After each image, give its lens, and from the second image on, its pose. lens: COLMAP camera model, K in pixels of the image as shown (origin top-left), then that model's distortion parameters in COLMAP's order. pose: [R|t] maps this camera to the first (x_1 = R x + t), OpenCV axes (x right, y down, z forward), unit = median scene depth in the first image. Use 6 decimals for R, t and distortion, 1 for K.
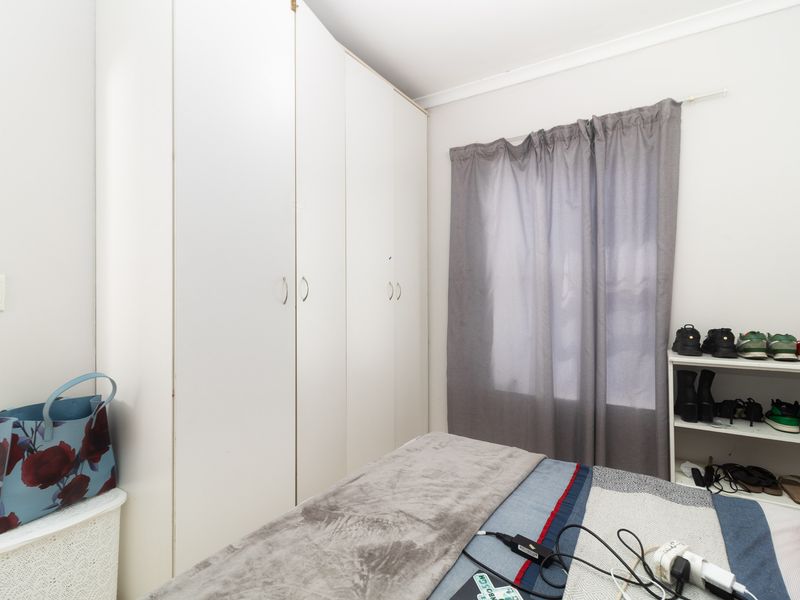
lens RADIAL K [[412.8, 0, 399.7], [0, 412.8, 295.2], [0, 0, 1]] dist [0.000157, 0.000461]
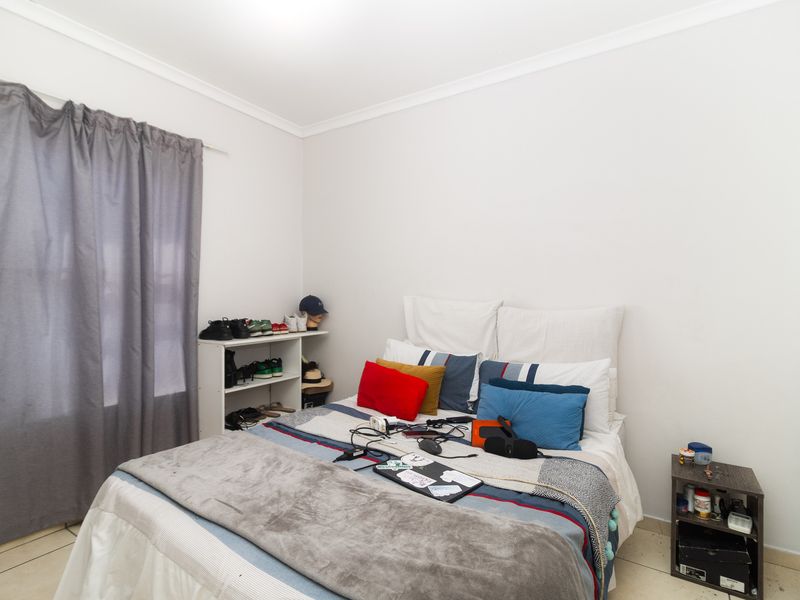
lens RADIAL K [[412.8, 0, 399.7], [0, 412.8, 295.2], [0, 0, 1]] dist [0.000157, 0.000461]
pose [[0.003931, 0.007259, 0.999966, -0.564729], [-0.001417, 0.999973, -0.007253, 0.005991], [-0.999991, -0.001388, 0.003941, 0.361744]]
